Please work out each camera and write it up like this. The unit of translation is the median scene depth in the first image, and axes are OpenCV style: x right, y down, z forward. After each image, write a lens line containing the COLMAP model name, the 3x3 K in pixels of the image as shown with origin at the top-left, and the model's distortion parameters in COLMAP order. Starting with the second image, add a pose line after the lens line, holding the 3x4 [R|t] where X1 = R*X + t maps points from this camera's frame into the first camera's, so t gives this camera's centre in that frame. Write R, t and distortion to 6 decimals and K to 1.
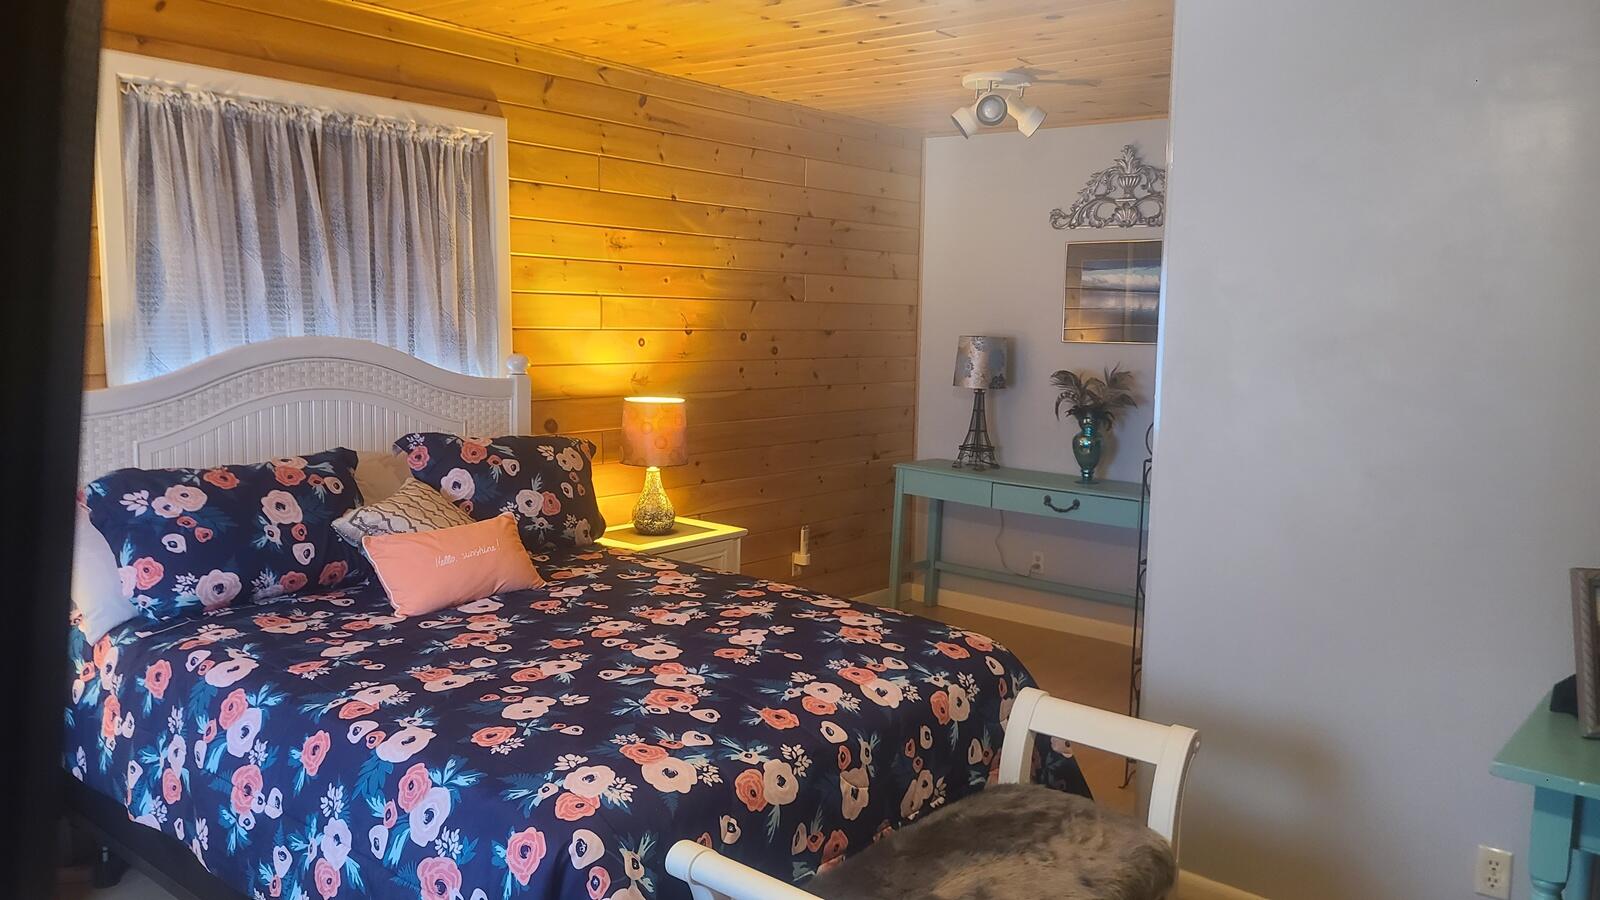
lens RADIAL K [[1204.4, 0, 799.1], [0, 1204.4, 450.1], [0, 0, 1]] dist [0.063164, -0.044899]
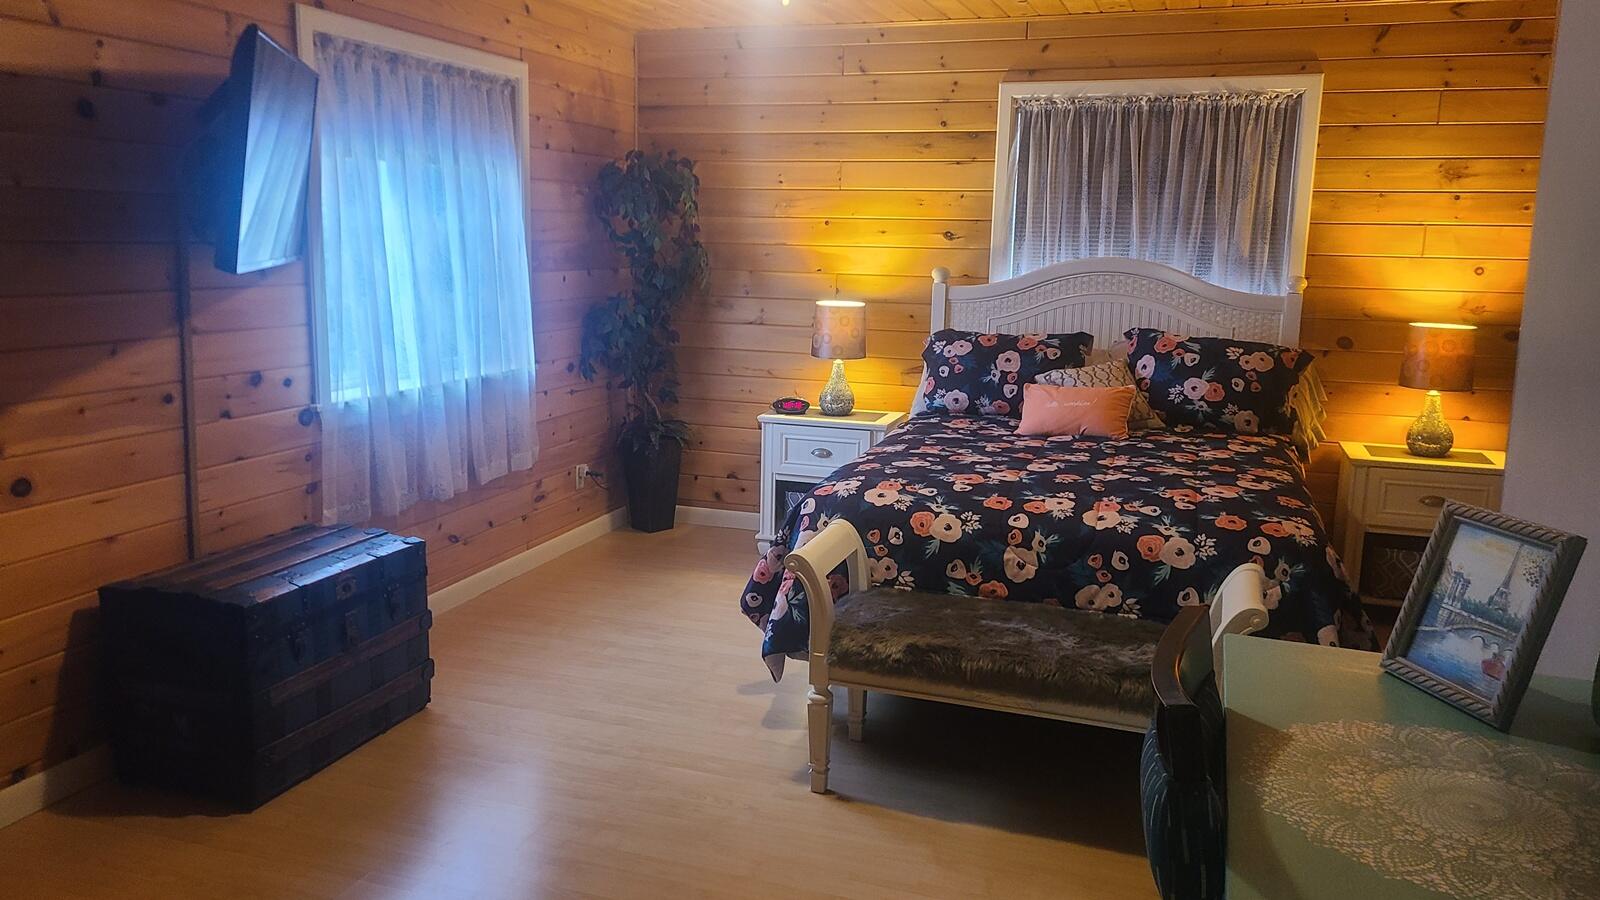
lens RADIAL K [[1204.4, 0, 796.3], [0, 1204.4, 448.8], [0, 0, 1]] dist [0.063164, -0.044899]
pose [[0.351962, 0.153229, -0.923387, 0.830220], [-0.118203, 0.985888, 0.118545, 0.004339], [0.928521, 0.067424, 0.365107, 0.140392]]
